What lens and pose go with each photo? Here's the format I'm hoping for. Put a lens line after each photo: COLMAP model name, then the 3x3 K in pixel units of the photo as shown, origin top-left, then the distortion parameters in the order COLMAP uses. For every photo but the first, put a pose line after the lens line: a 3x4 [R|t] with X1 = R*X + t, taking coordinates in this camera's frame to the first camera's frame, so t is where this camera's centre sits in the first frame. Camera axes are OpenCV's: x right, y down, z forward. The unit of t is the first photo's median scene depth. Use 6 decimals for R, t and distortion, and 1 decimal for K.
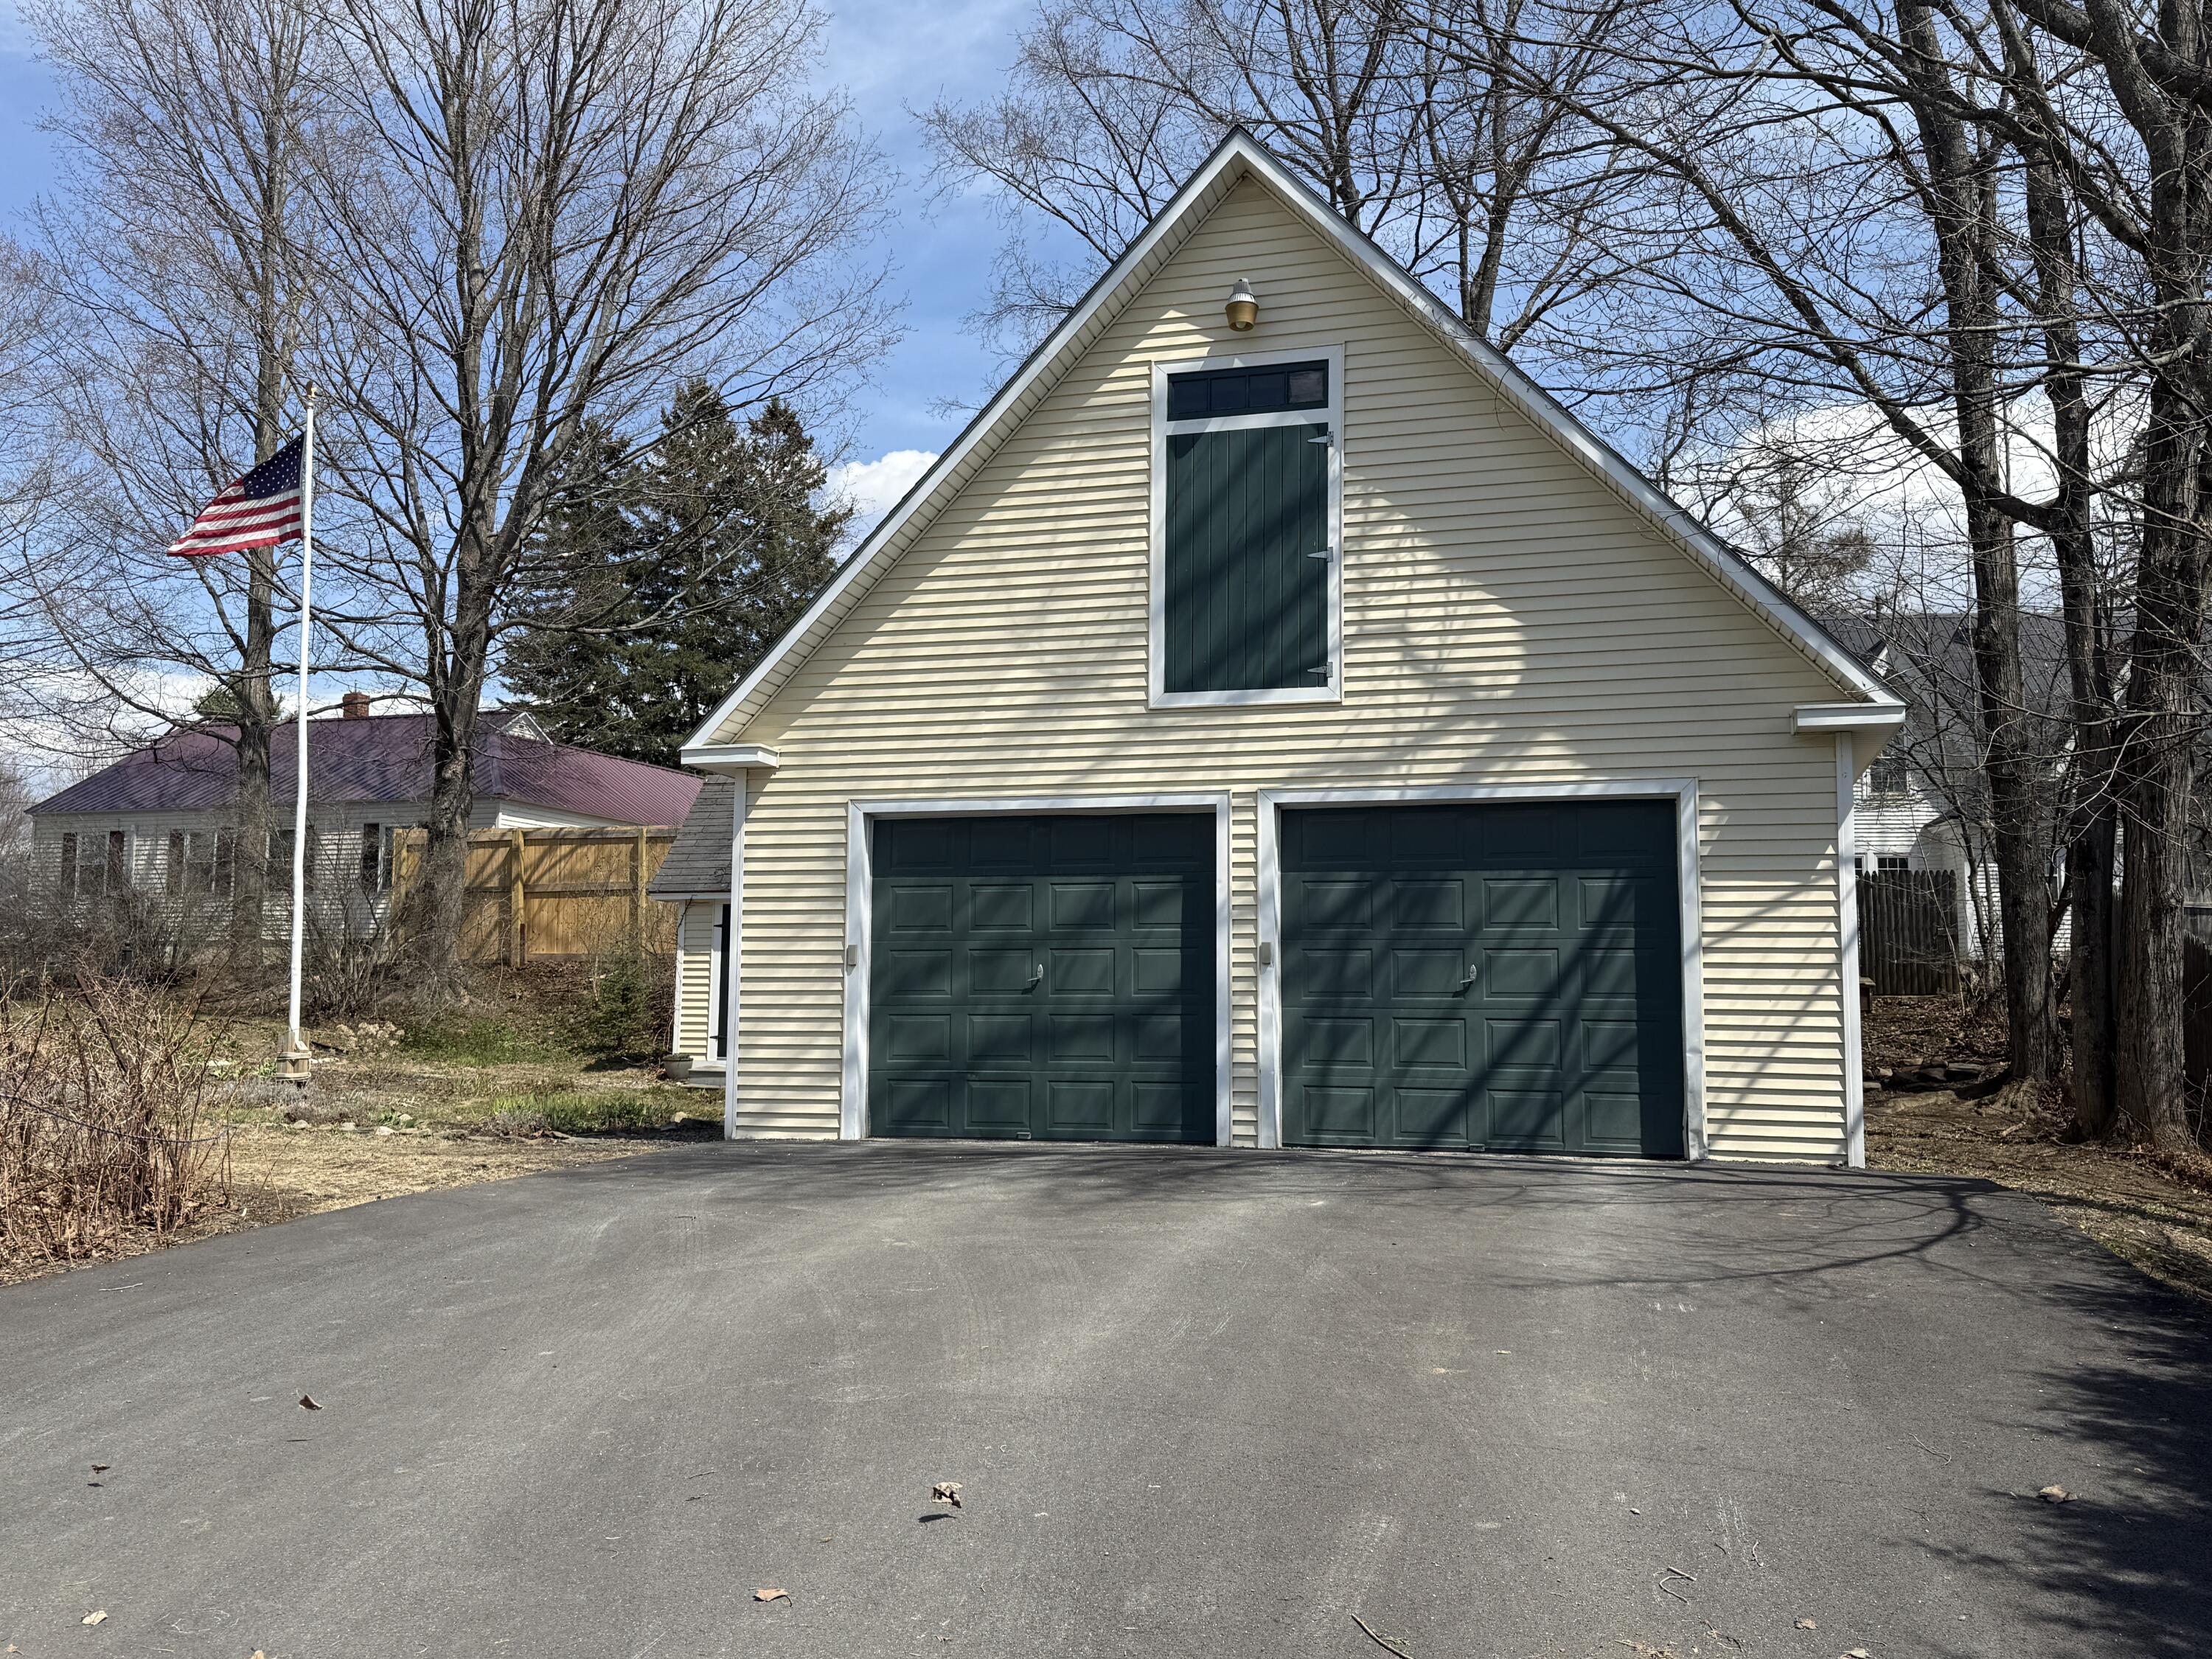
lens RADIAL K [[1956.2, 0, 1112.6], [0, 1956.2, 846.2], [0, 0, 1]] dist [0.181351, -0.386247]
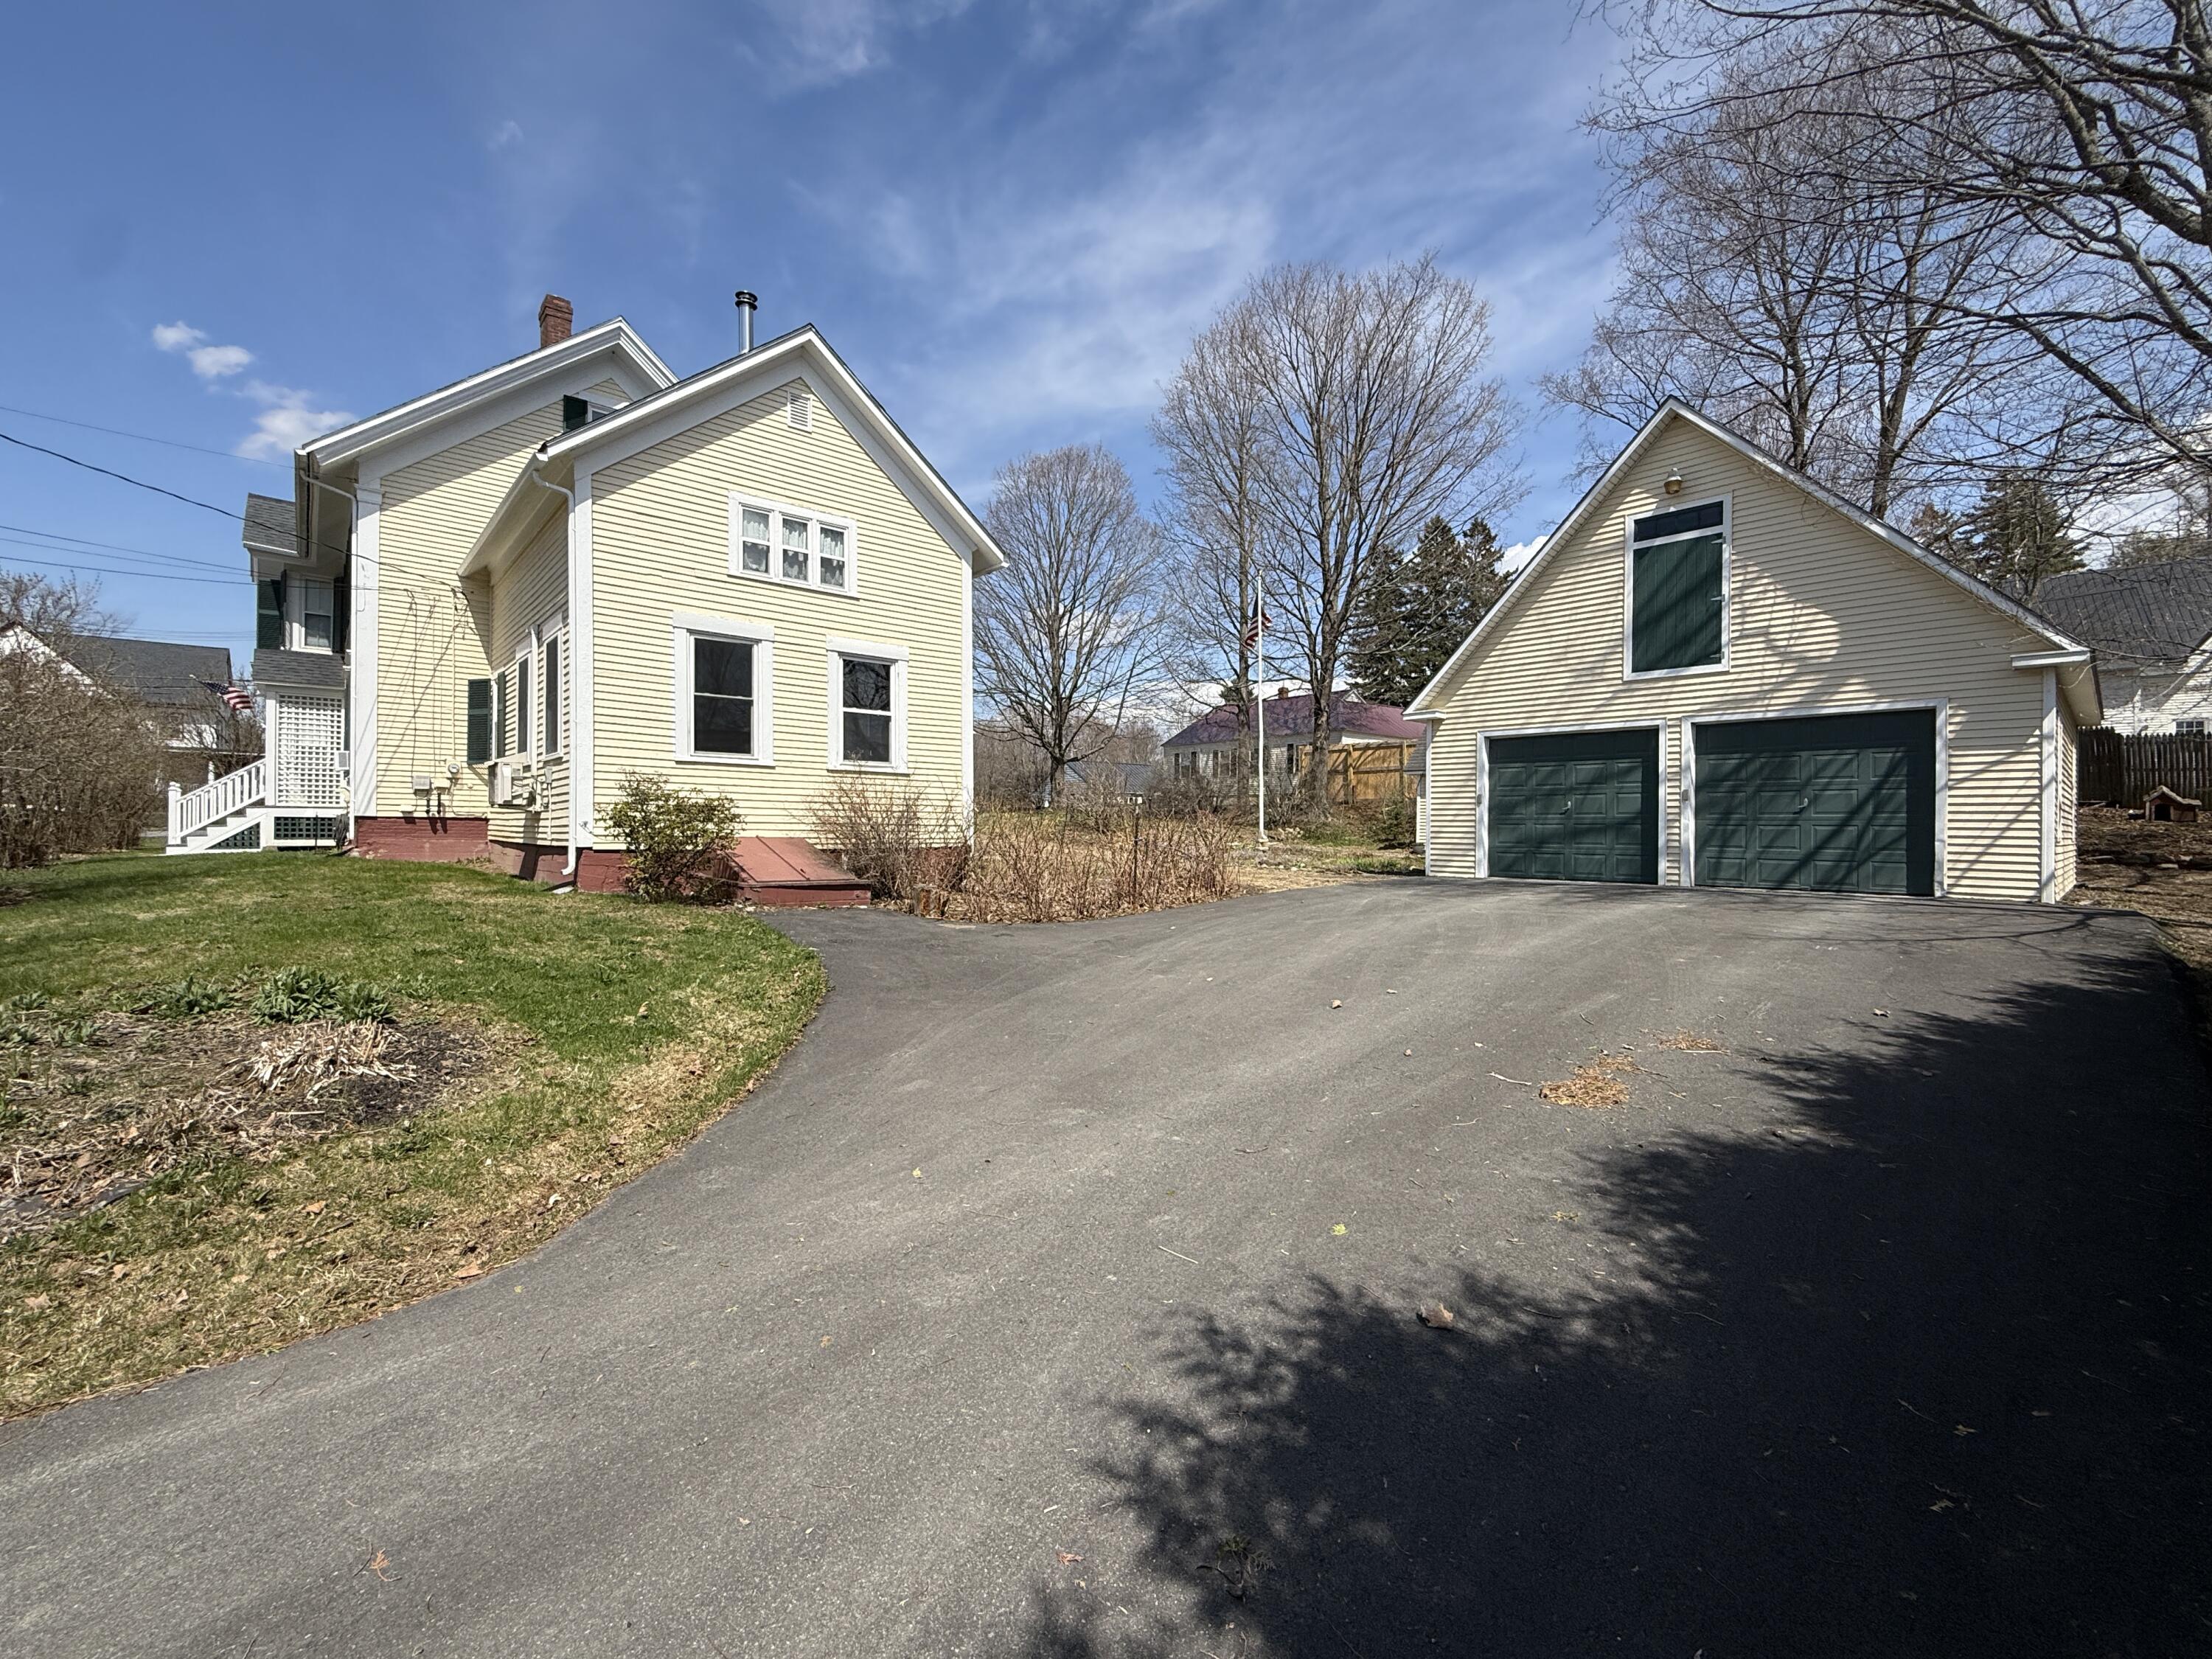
lens RADIAL K [[929.6, 0, 1106.0], [0, 929.6, 829.5], [0, 0, 1]] dist [-0.000256, -0.000328]
pose [[0.849086, 0.000910, -0.528253, 0.054792], [0.045493, 0.996157, 0.074838, -0.007909], [0.526292, -0.087576, 0.845782, -0.122067]]
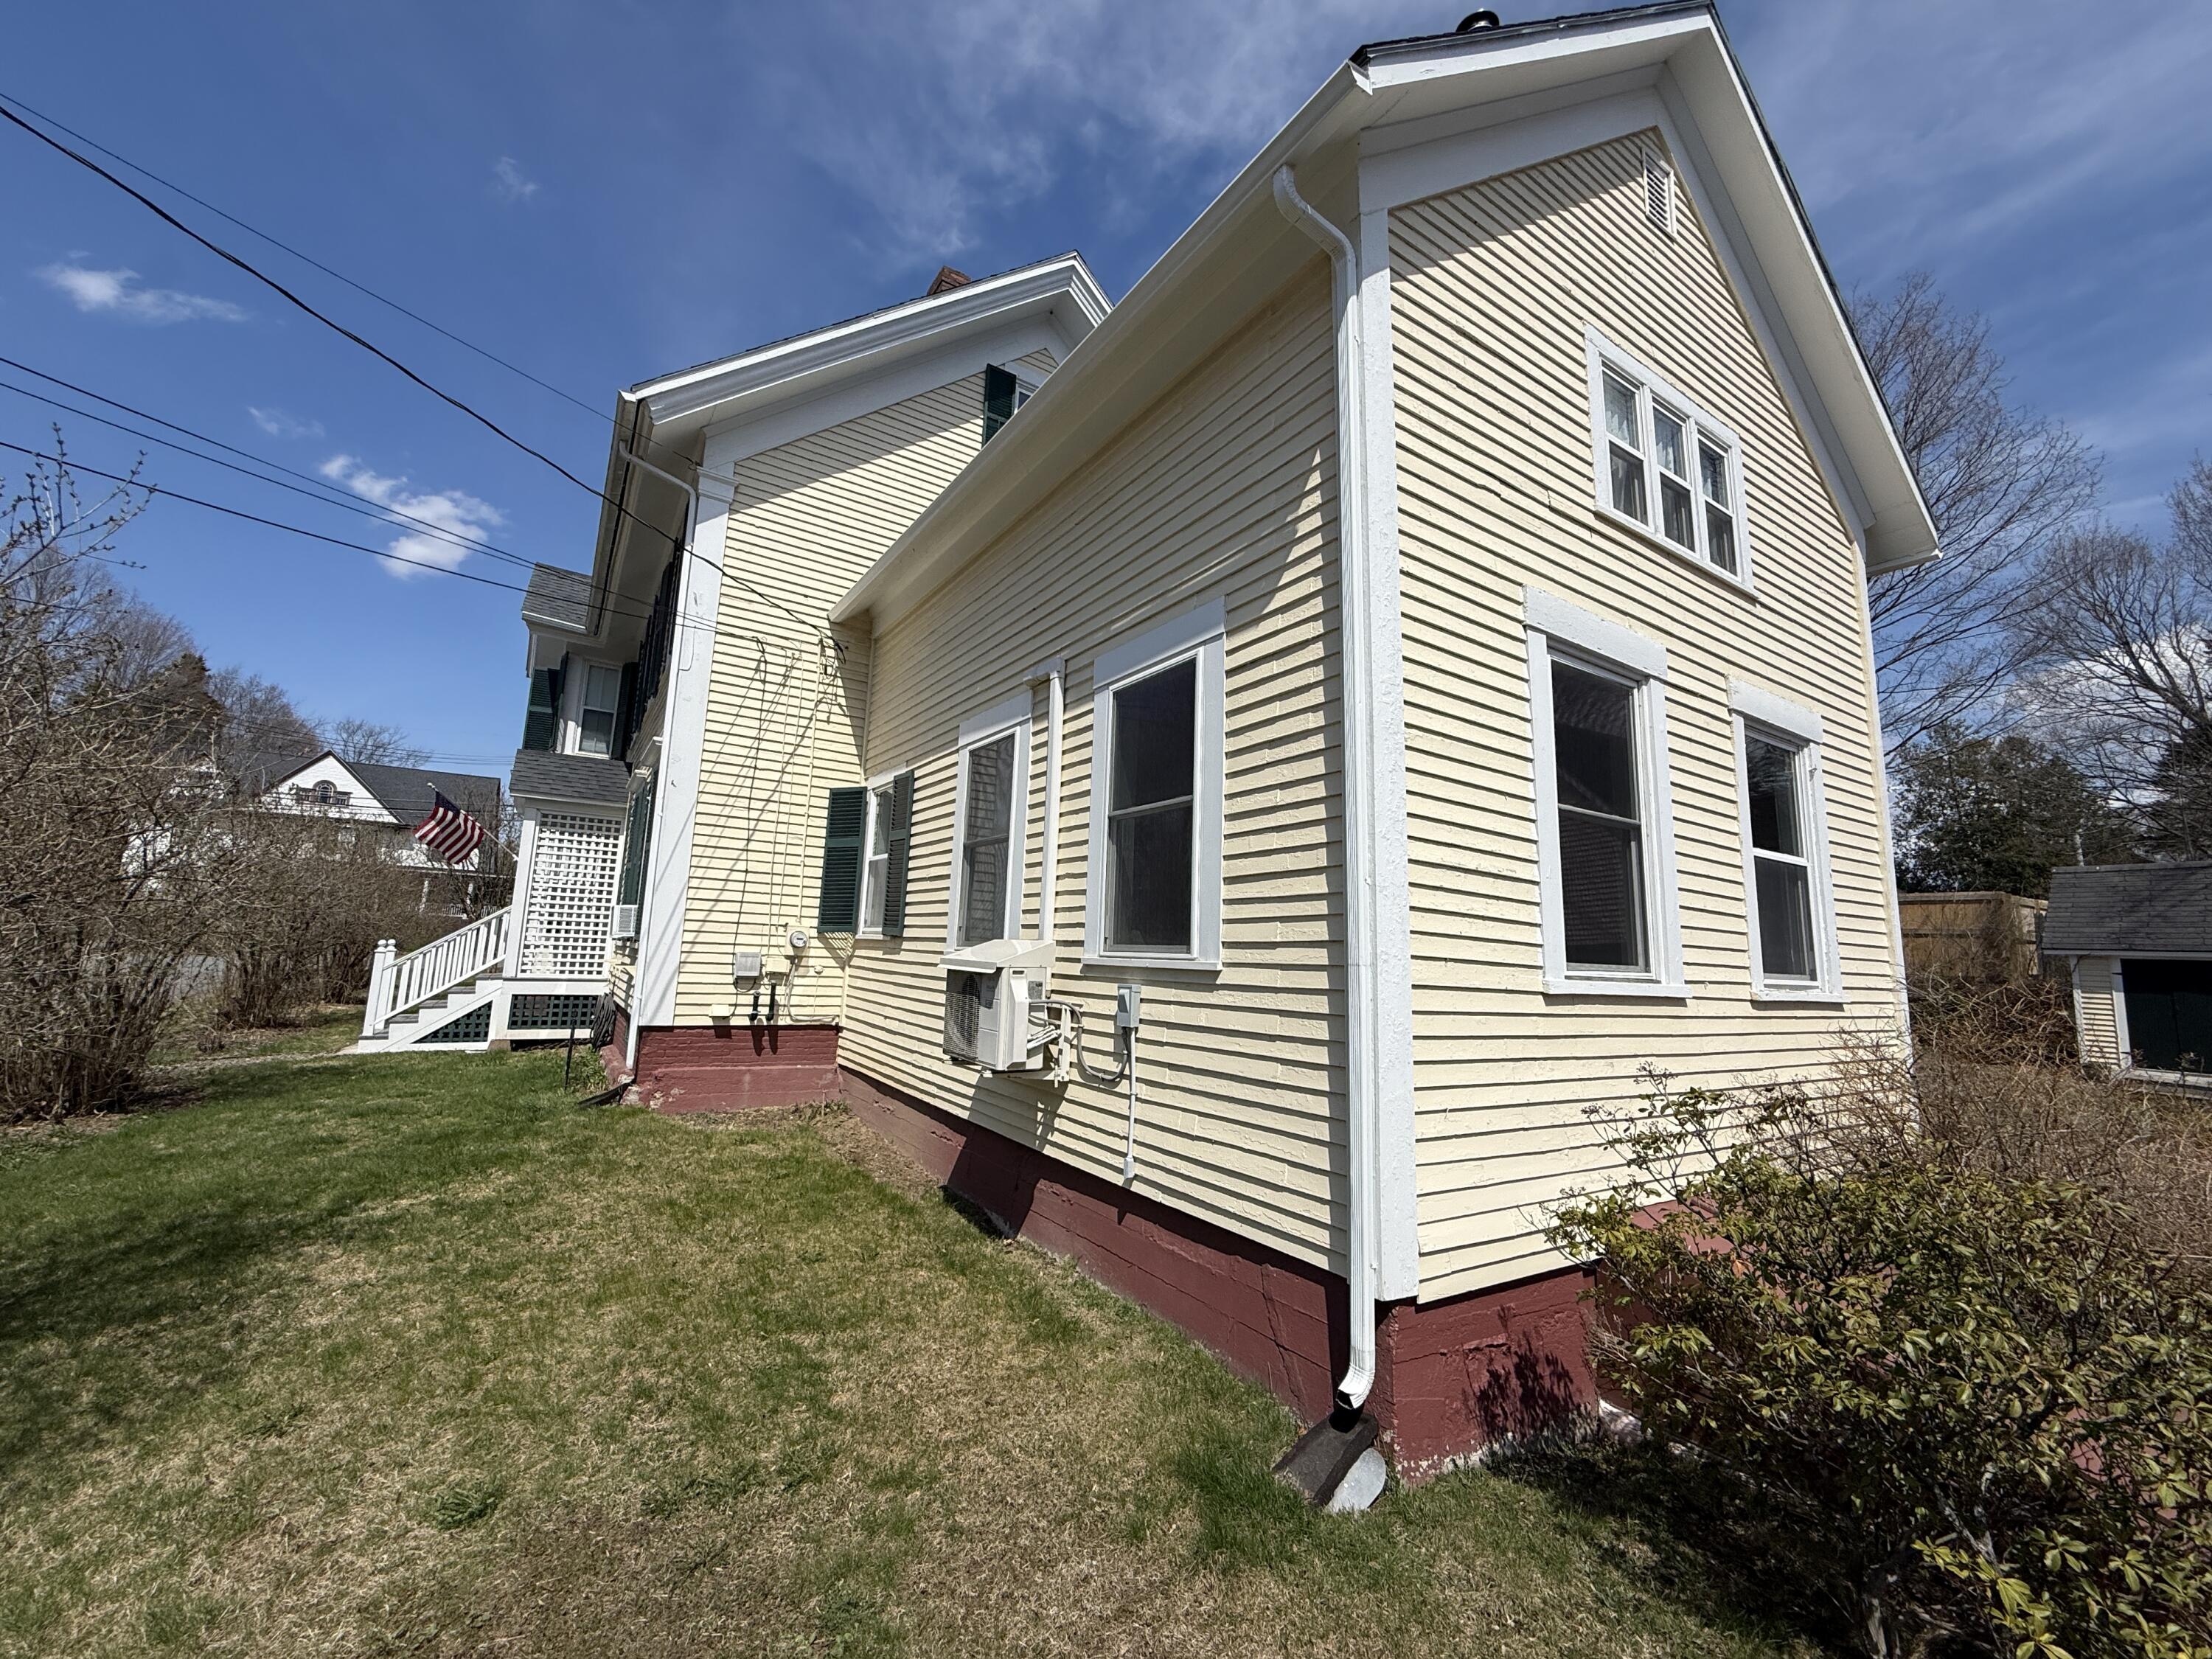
lens RADIAL K [[878.7, 0, 1100.8], [0, 878.7, 829.1], [0, 0, 1]] dist [0.000903, -0.000153]
pose [[0.761857, -0.065954, -0.644379, -0.459479], [0.022378, 0.996889, -0.075577, -0.045182], [0.647358, 0.043159, 0.760963, 0.030986]]
